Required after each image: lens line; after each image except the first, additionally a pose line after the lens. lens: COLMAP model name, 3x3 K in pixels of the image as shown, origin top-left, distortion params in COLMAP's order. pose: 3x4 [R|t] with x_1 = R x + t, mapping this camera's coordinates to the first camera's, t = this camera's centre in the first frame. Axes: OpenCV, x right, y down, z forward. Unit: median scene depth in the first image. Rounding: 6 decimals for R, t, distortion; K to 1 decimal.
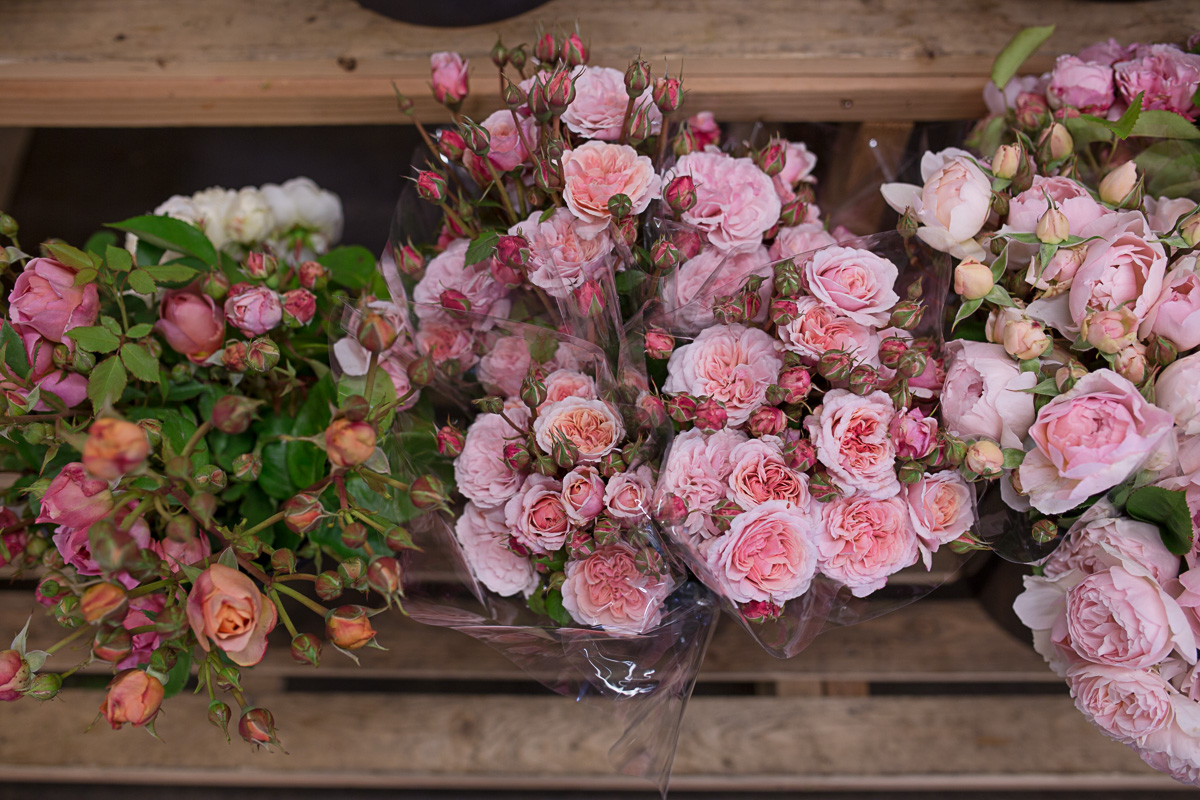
lens RADIAL K [[1206.6, 0, 600.0], [0, 1206.6, 400.0], [0, 0, 1]] dist [-0.008917, 0.005153]
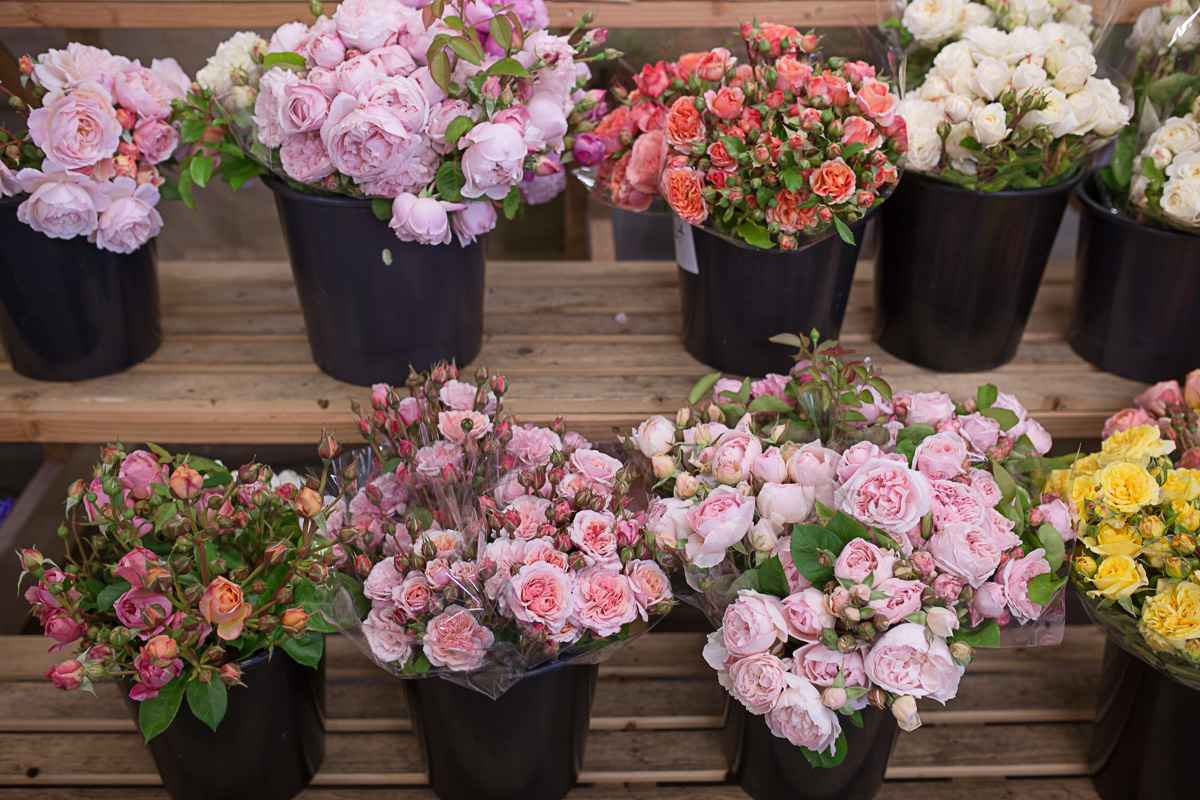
lens RADIAL K [[1206.6, 0, 600.0], [0, 1206.6, 400.0], [0, 0, 1]] dist [-0.008917, 0.005153]
pose [[0.999204, 0.013036, 0.037714, 0.144539], [0.008864, 0.849010, -0.528302, 0.762378], [-0.038907, 0.528215, 0.848219, -0.574259]]
